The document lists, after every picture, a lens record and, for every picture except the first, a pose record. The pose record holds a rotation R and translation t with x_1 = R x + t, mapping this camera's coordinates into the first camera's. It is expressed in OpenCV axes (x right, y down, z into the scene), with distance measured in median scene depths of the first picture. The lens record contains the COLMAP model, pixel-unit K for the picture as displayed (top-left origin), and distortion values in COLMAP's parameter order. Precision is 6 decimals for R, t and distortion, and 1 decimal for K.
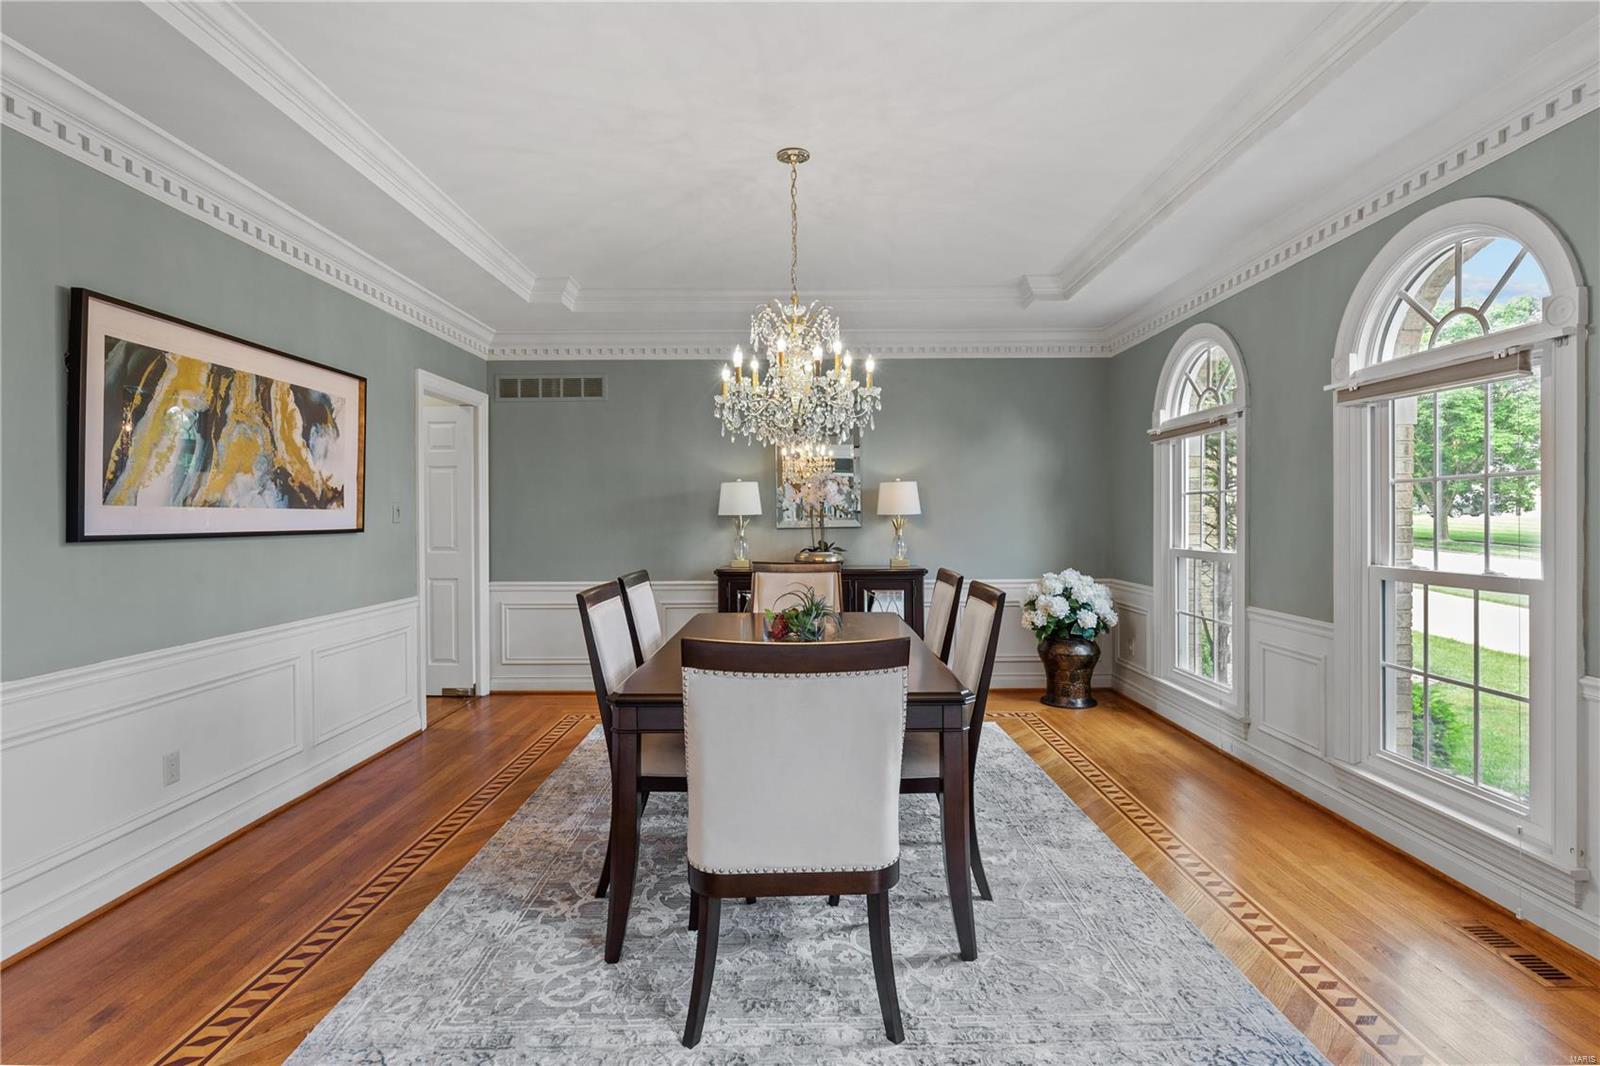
lens RADIAL K [[728.4, 0, 803.2], [0, 728.4, 523.2], [0, 0, 1]] dist [0.004572, 0.000302]
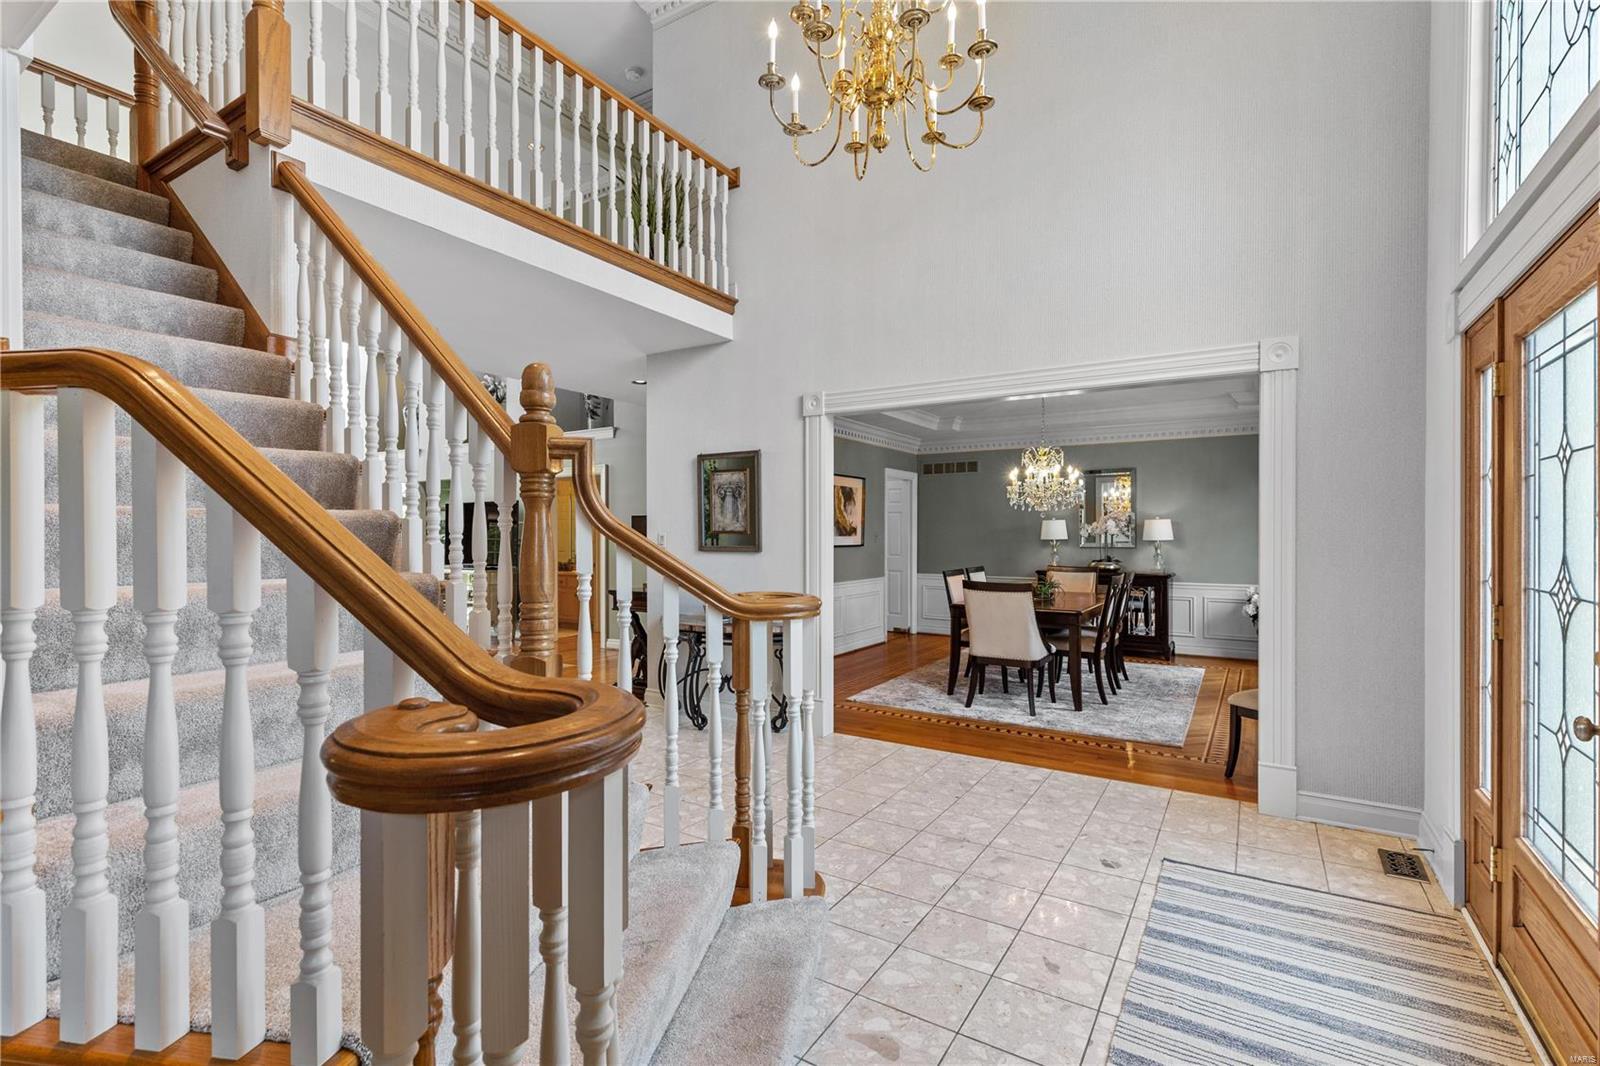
lens RADIAL K [[728.4, 0, 804.7], [0, 728.4, 536.4], [0, 0, 1]] dist [0.004572, 0.000302]
pose [[0.839172, 0.007387, -0.543816, 0.358405], [-0.008793, 0.999961, 0.000014, -0.013293], [0.543795, 0.004770, 0.839204, -0.758402]]
